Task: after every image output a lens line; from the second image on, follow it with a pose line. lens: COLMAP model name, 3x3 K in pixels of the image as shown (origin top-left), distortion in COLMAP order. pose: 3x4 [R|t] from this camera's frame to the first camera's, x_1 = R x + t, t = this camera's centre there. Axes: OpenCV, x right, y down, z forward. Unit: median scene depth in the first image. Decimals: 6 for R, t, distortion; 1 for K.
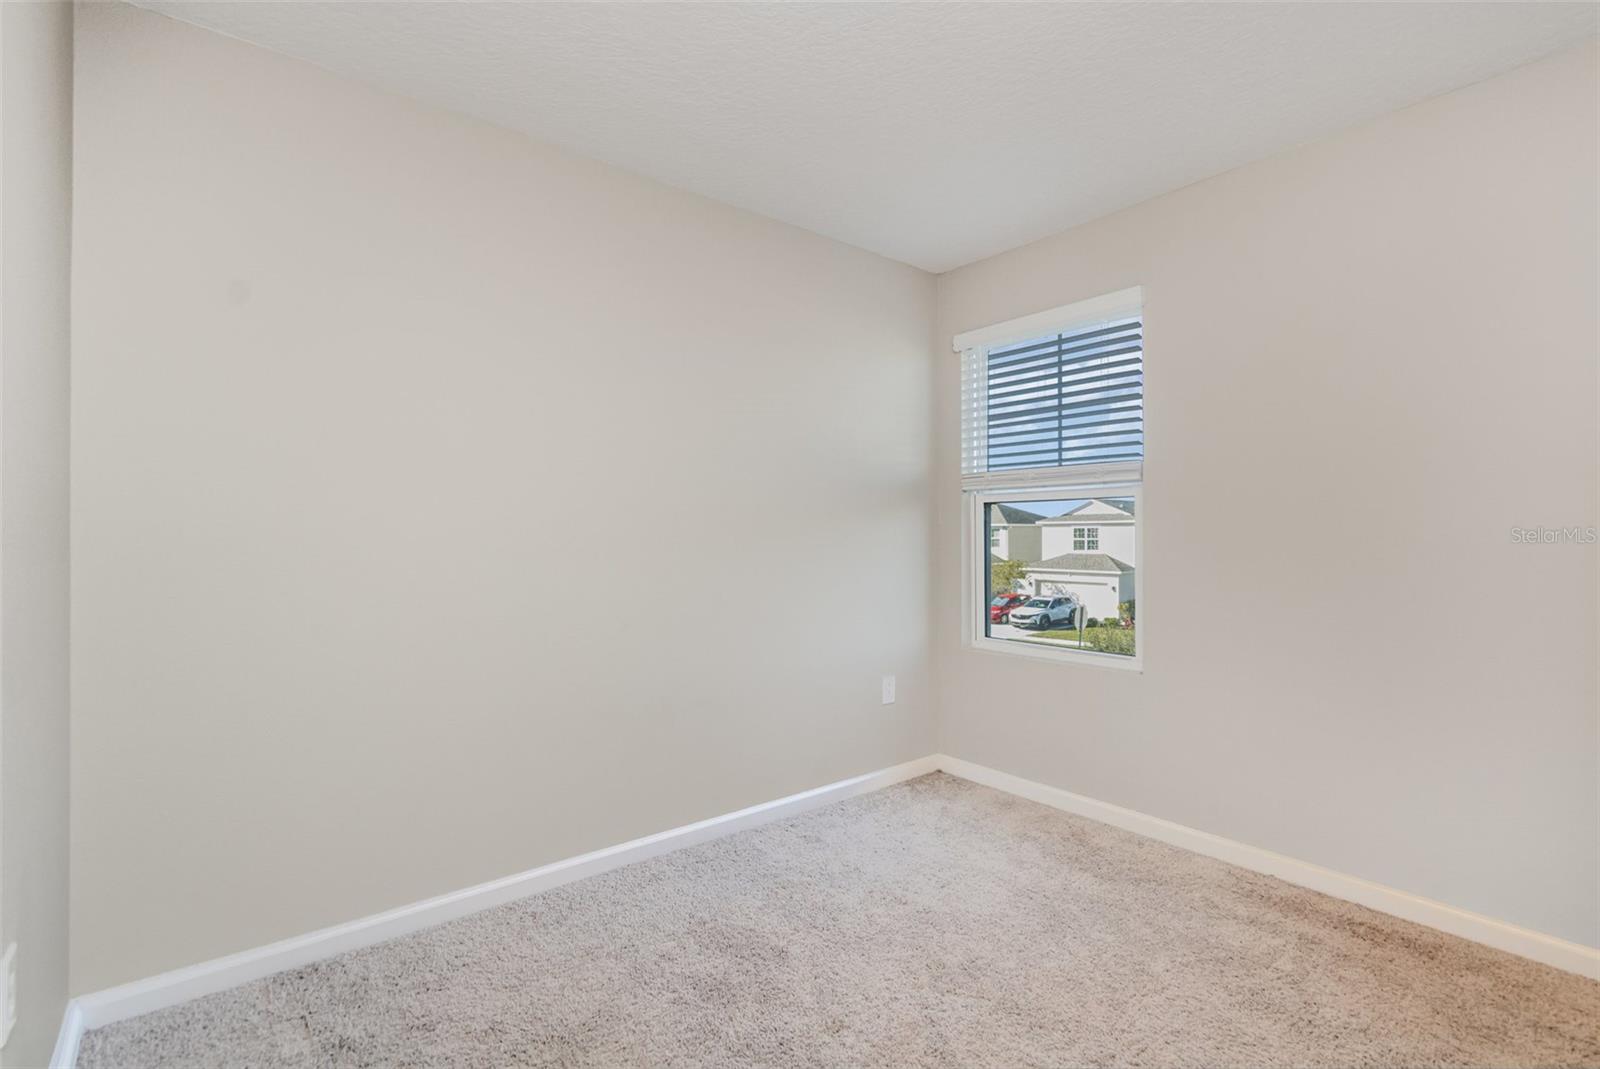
lens RADIAL K [[759.7, 0, 803.4], [0, 759.7, 539.8], [0, 0, 1]] dist [-0.002921, 0.000993]
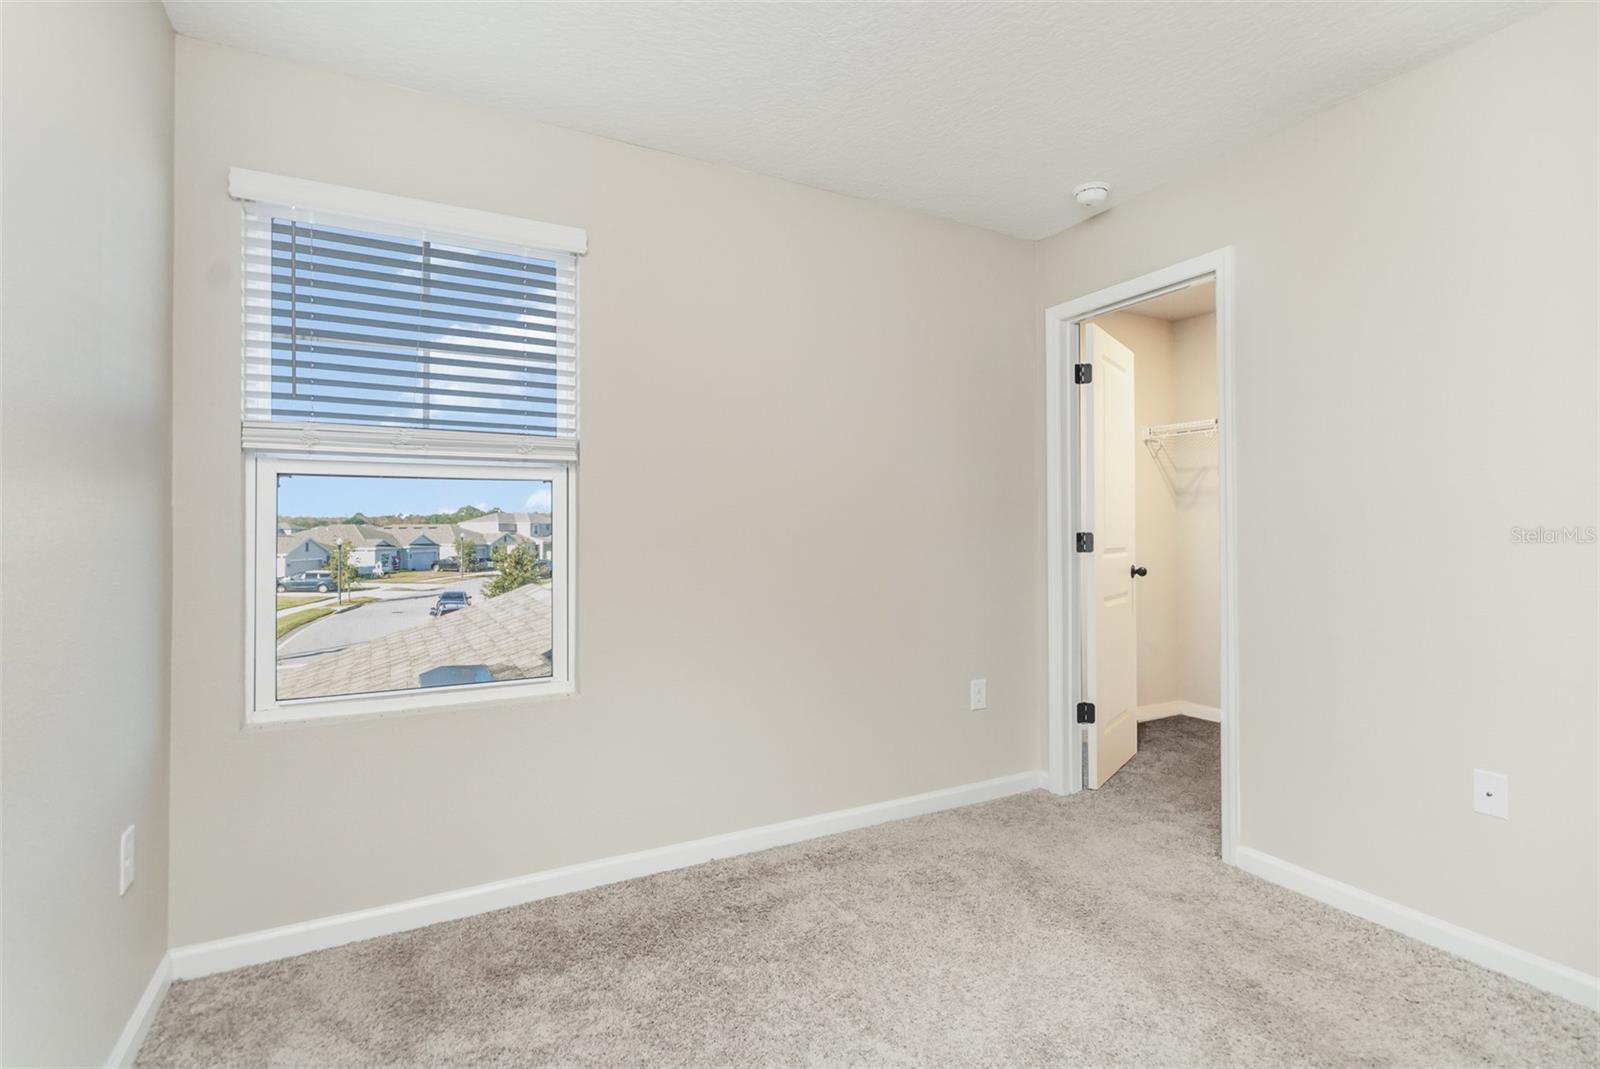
lens RADIAL K [[759.7, 0, 802.3], [0, 759.7, 527.9], [0, 0, 1]] dist [-0.002921, 0.000993]
pose [[0.169616, 0.005222, 0.985496, -0.301764], [0.011354, 0.999909, -0.007253, 0.002531], [-0.985445, 0.012420, 0.169541, 0.566062]]
